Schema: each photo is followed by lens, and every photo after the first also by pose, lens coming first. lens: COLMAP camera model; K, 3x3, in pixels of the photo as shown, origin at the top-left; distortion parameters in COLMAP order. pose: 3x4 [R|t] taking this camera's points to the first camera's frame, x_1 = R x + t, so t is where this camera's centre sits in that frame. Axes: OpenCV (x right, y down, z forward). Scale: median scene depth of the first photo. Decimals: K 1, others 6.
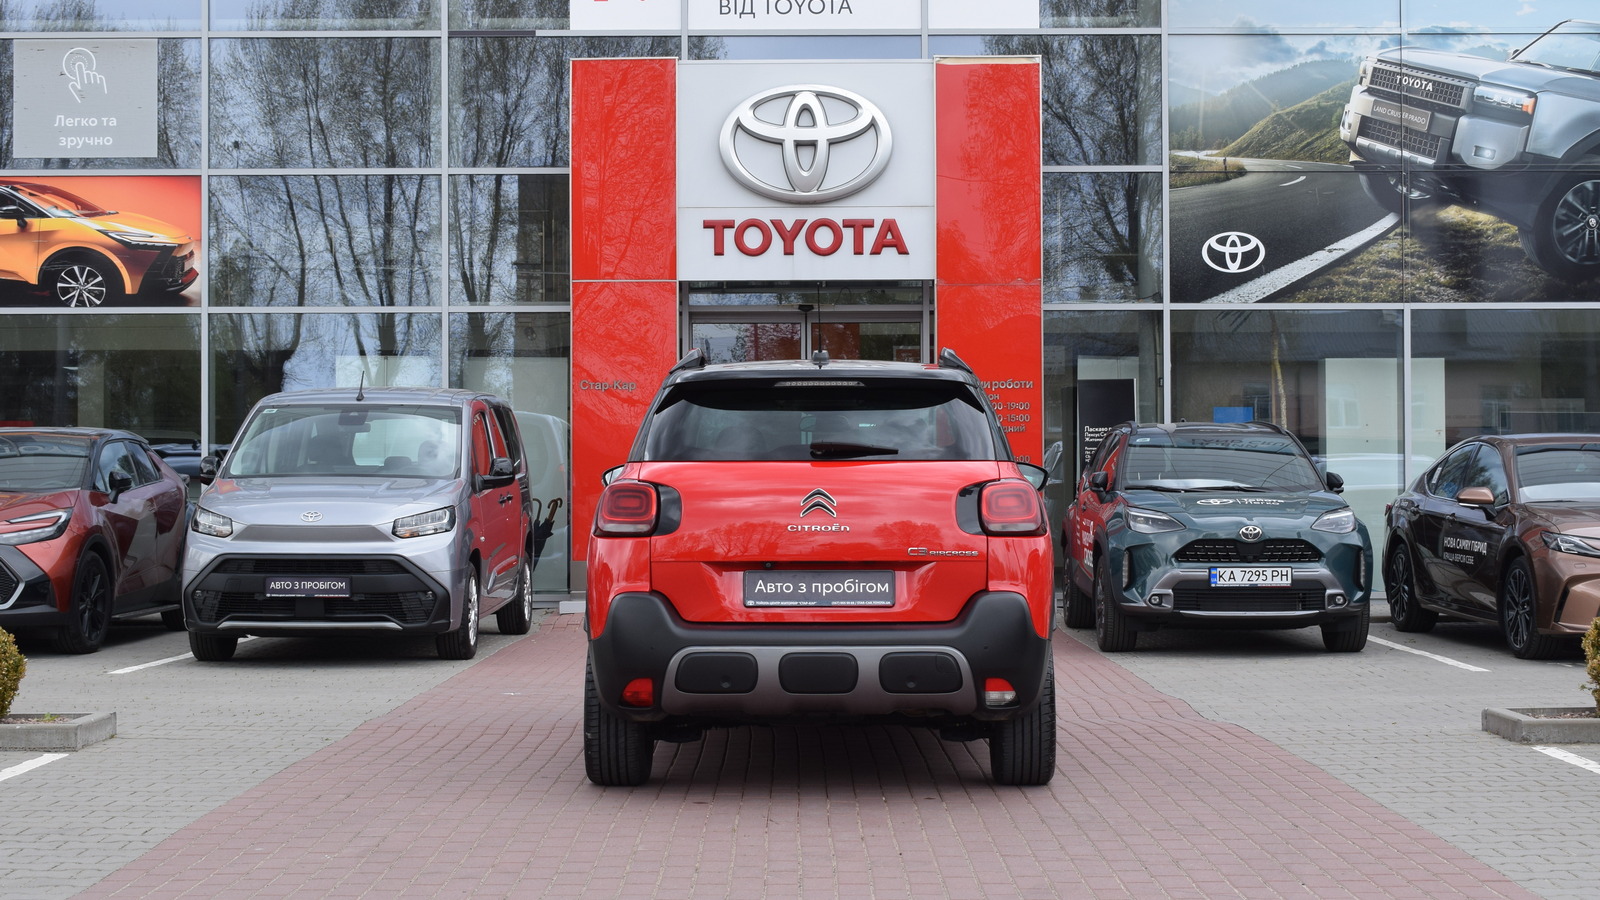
lens RADIAL K [[2608.0, 0, 800.0], [0, 2608.0, 450.0], [0, 0, 1]] dist [-0.020549, 0.091295]
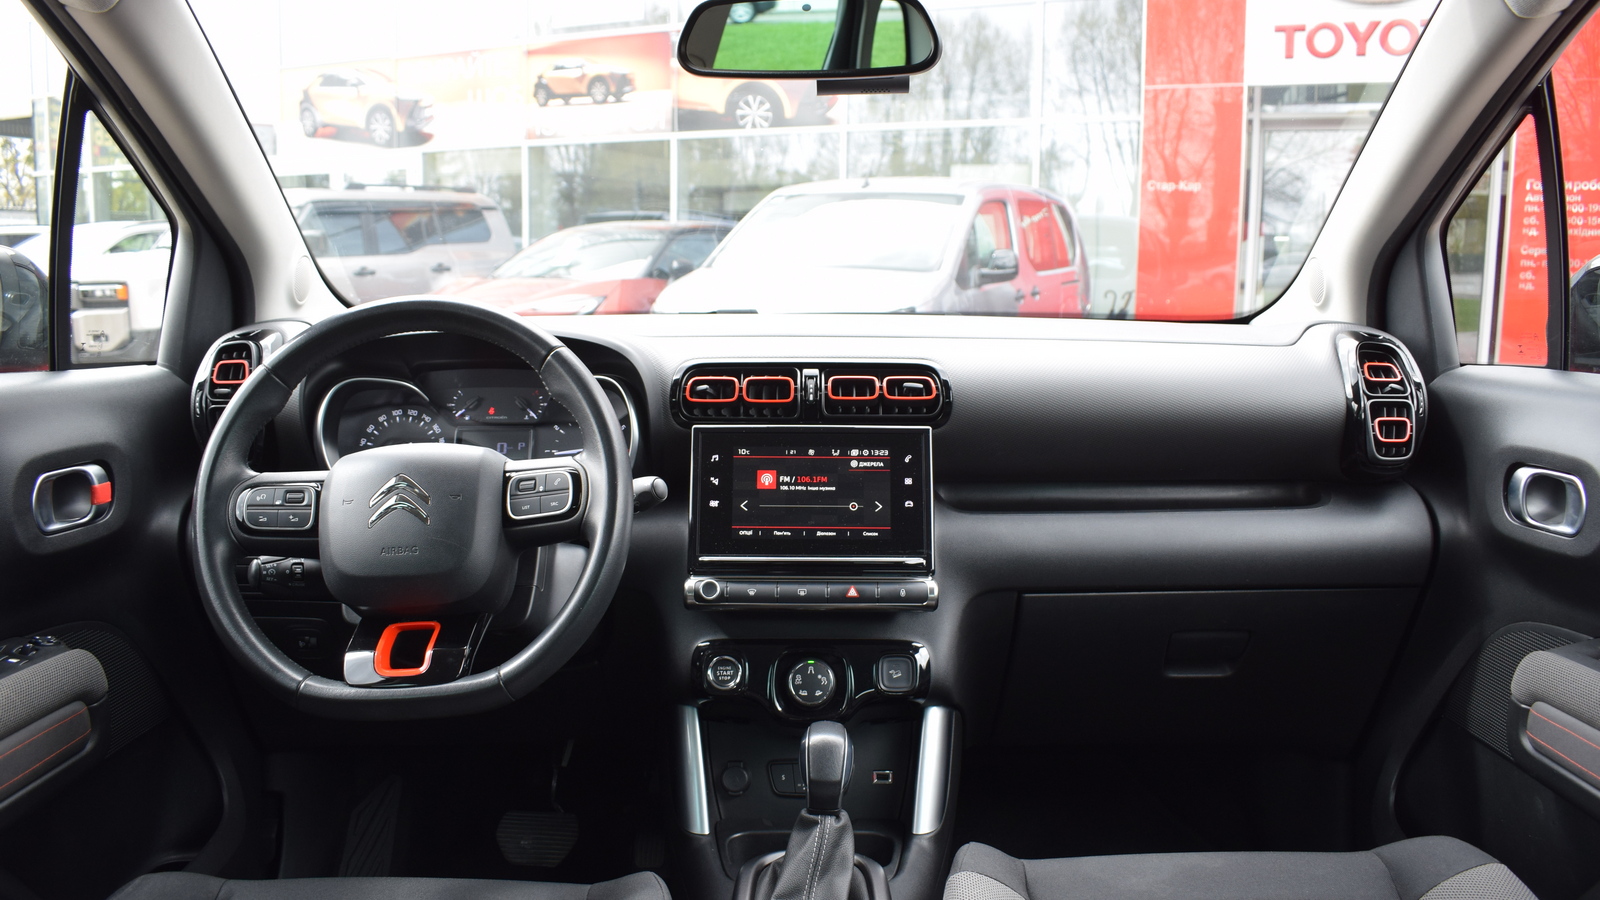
lens RADIAL K [[1222.7, 0, 800.0], [0, 1222.7, 450.0], [0, 0, 1]] dist [-0.102000, -0.000621]
pose [[0.902983, 0.076753, -0.422765, 0.004472], [-0.007630, 0.986626, 0.162824, 0.002525], [0.429608, -0.143802, 0.891492, 0.474602]]
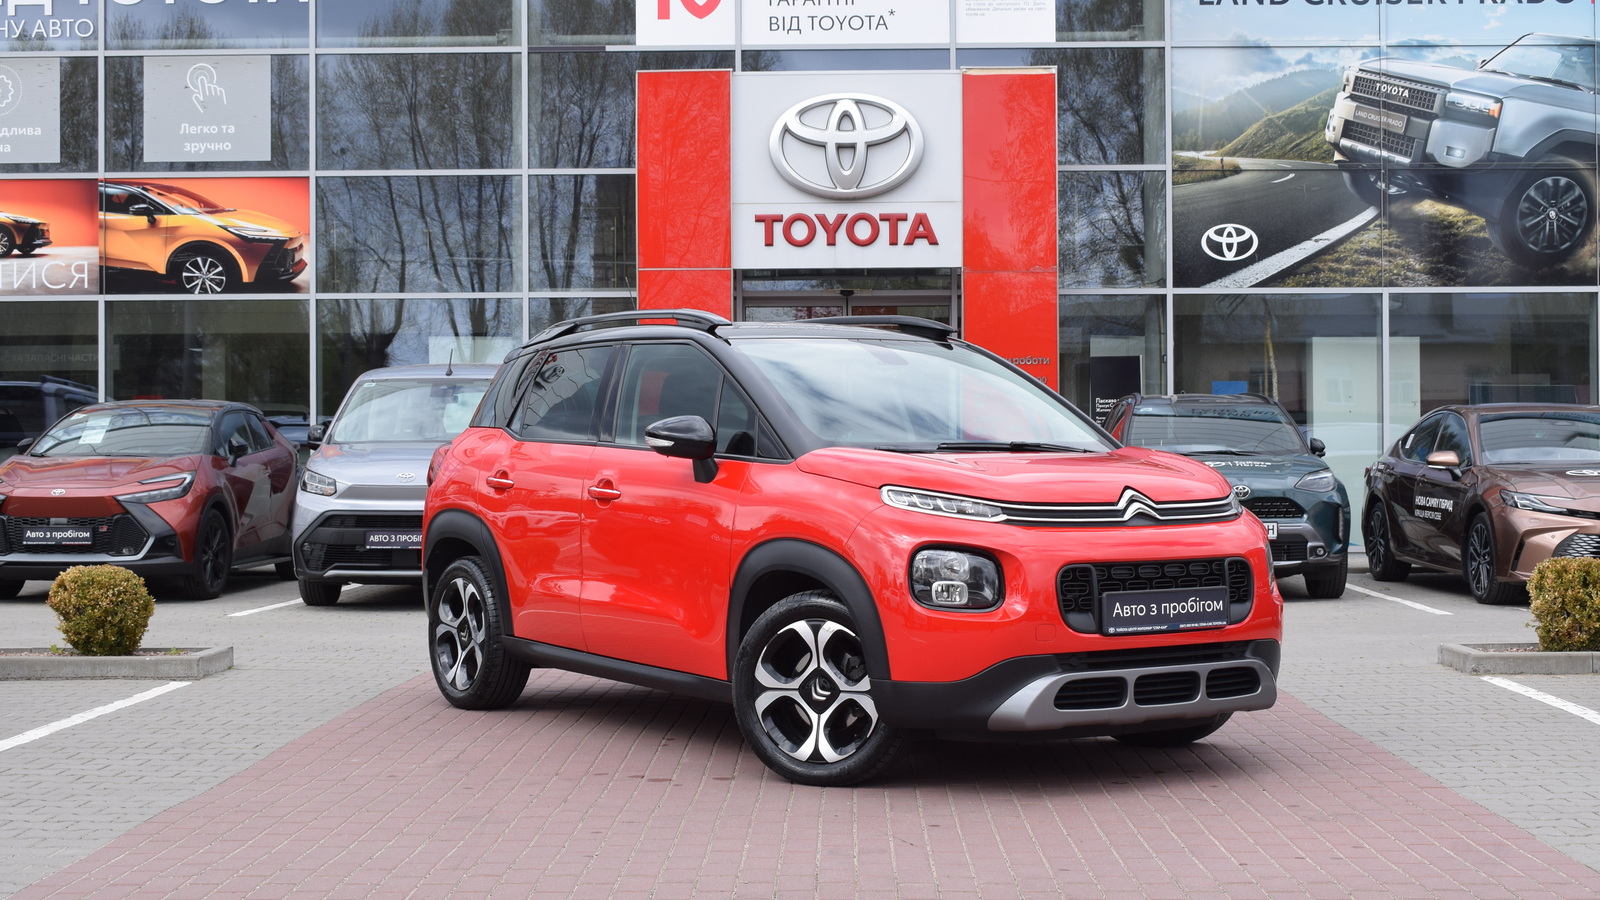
lens RADIAL K [[2350.1, 0, 804.8], [0, 2350.1, 450.4], [0, 0, 1]] dist [-0.020098, -0.030334]
pose [[0.999798, -0.001072, -0.020095, 0.004439], [0.001291, 0.999940, 0.010875, 0.002181], [0.020082, -0.010898, 0.999739, -0.010817]]
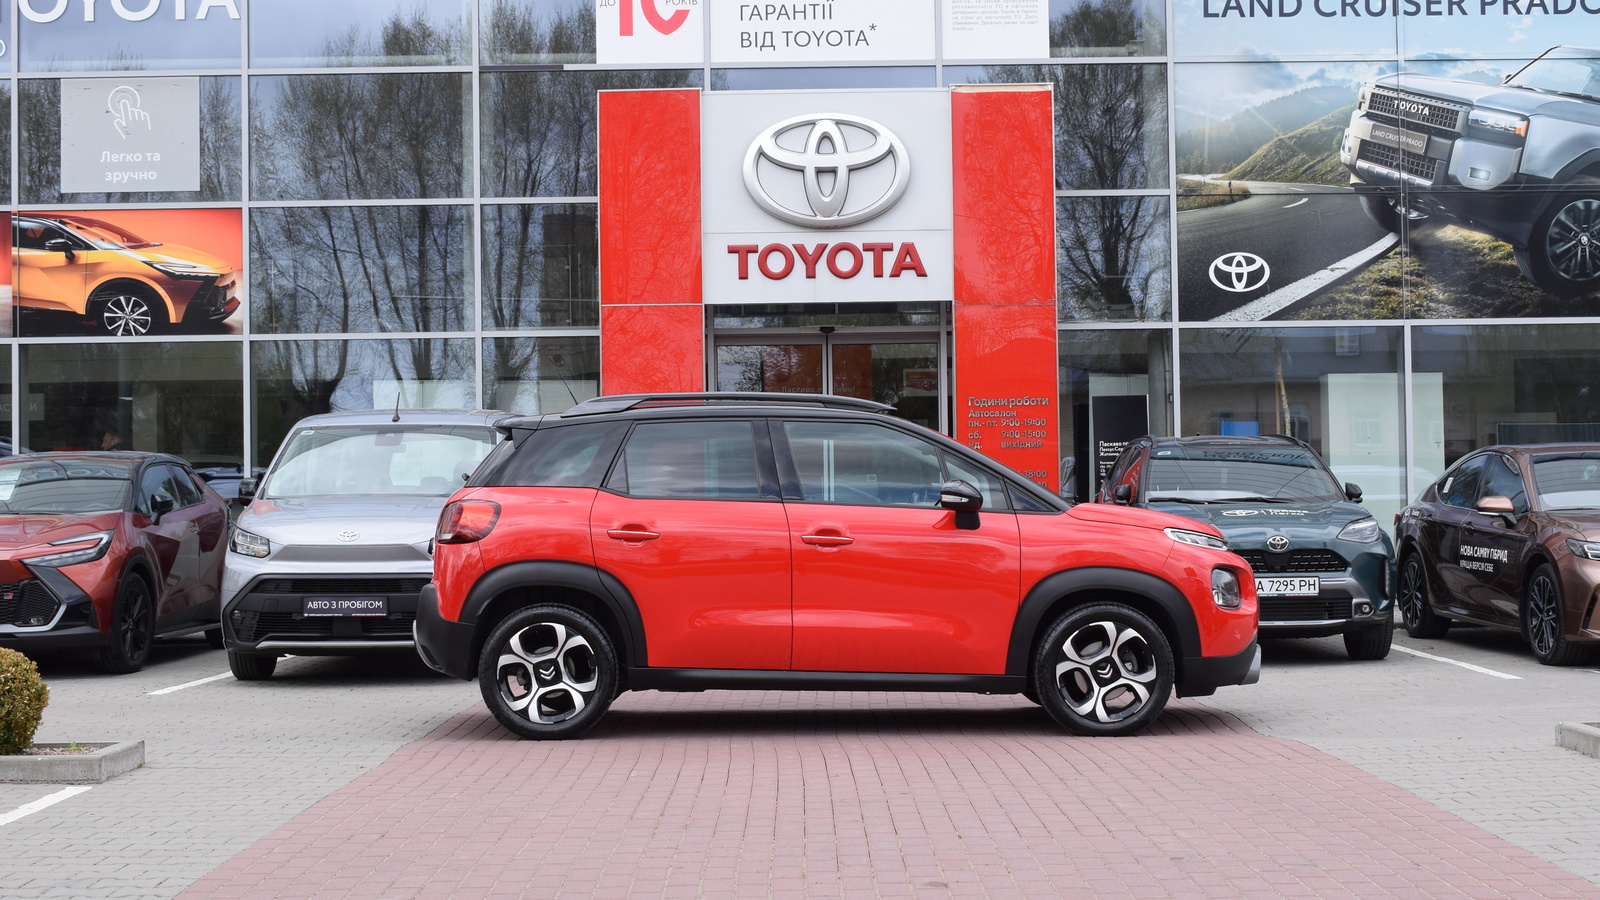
lens RADIAL K [[2347.0, 0, 800.0], [0, 2347.0, 450.0], [0, 0, 1]] dist [-0.026007, 0.005768]
pose [[0.999952, -0.009687, 0.001370, -0.010441], [0.009699, 0.999911, -0.009127, 0.001655], [-0.001281, 0.009140, 0.999957, 0.070606]]
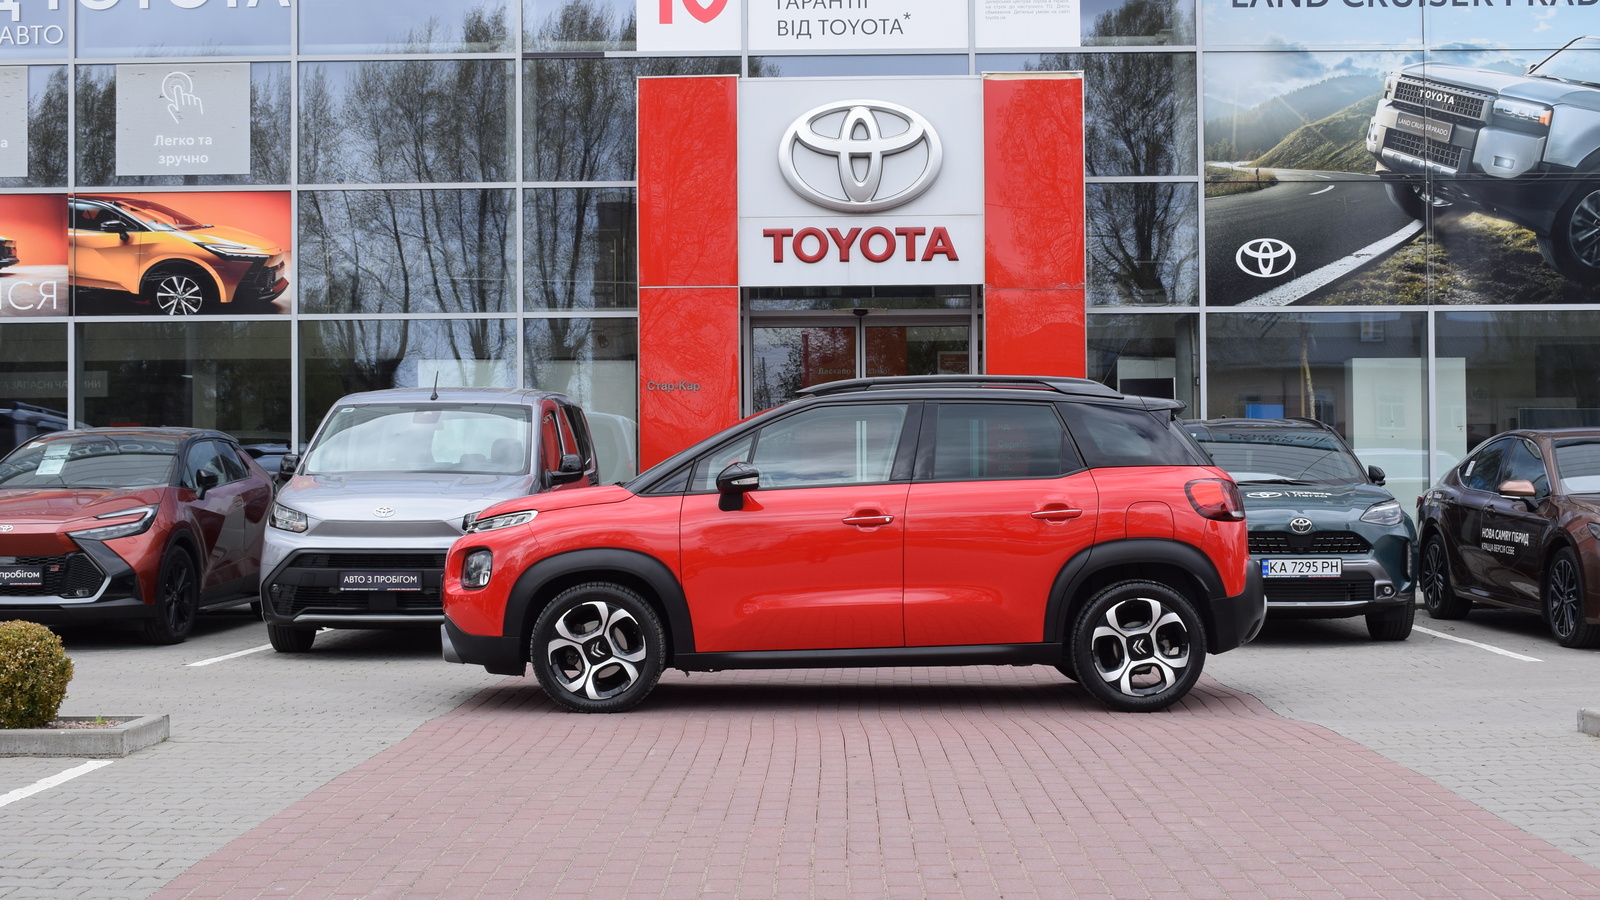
lens RADIAL K [[2249.3, 0, 800.0], [0, 2249.3, 450.0], [0, 0, 1]] dist [-0.031506, -0.002590]
pose [[0.999822, -0.003530, -0.018554, -0.005652], [0.003528, 0.999994, -0.000166, 0.001382], [0.018555, 0.000100, 0.999828, 0.089962]]
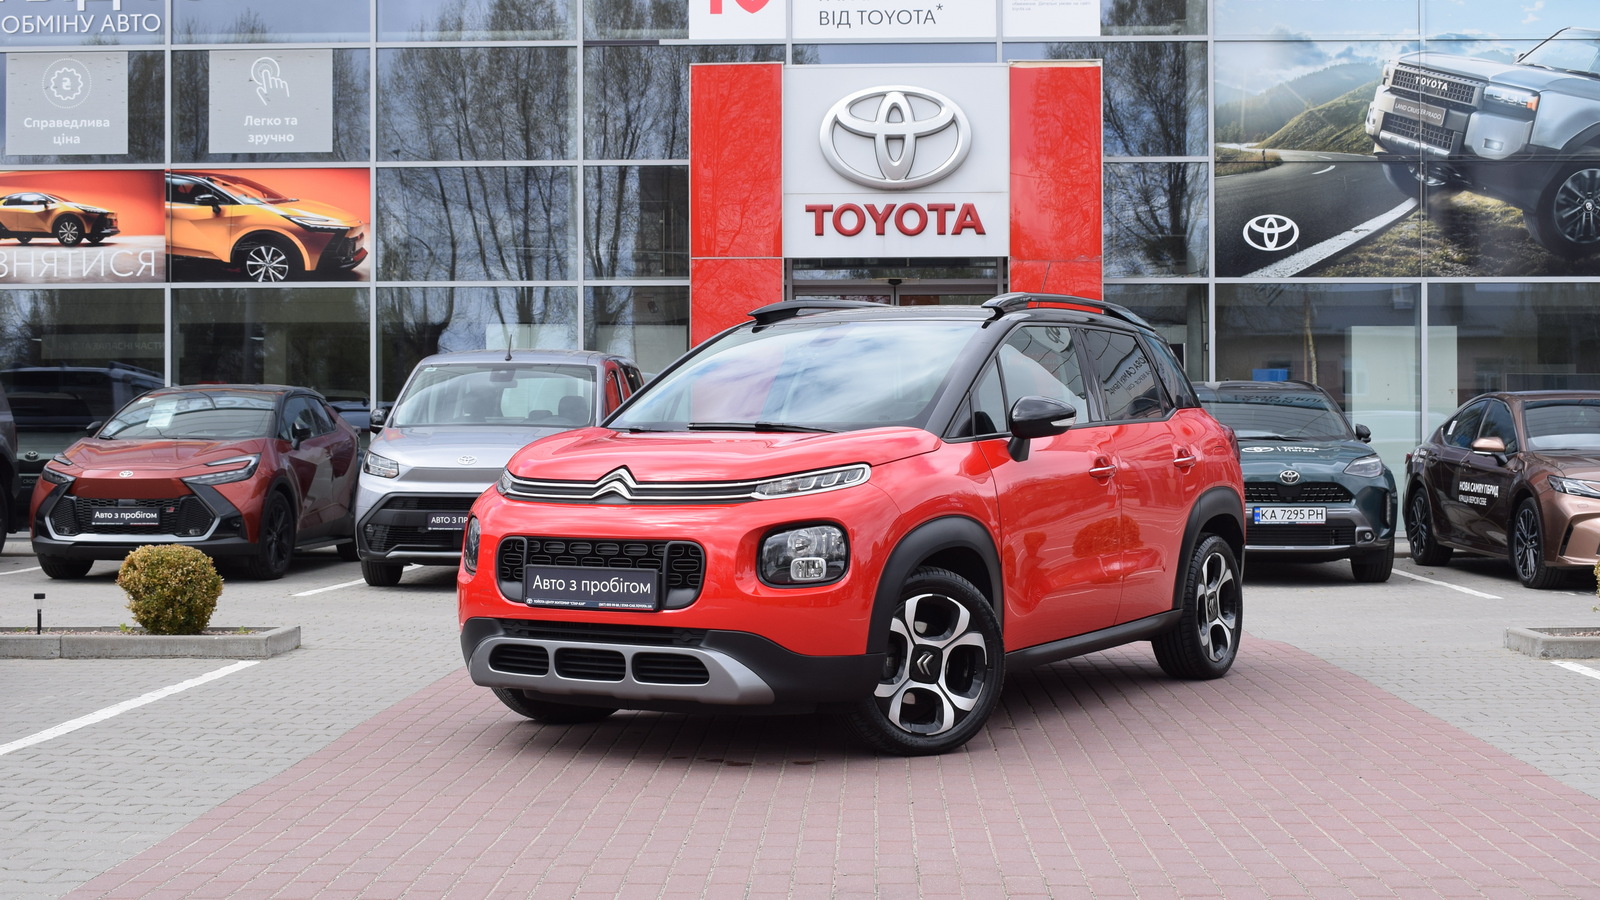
lens RADIAL K [[2249.3, 0, 800.0], [0, 2249.3, 450.0], [0, 0, 1]] dist [-0.031506, -0.002590]
pose [[0.999372, 0.001666, -0.035408, -0.004371], [-0.001121, 0.999881, 0.015413, 0.004183], [0.035429, -0.015364, 0.999254, 0.012060]]
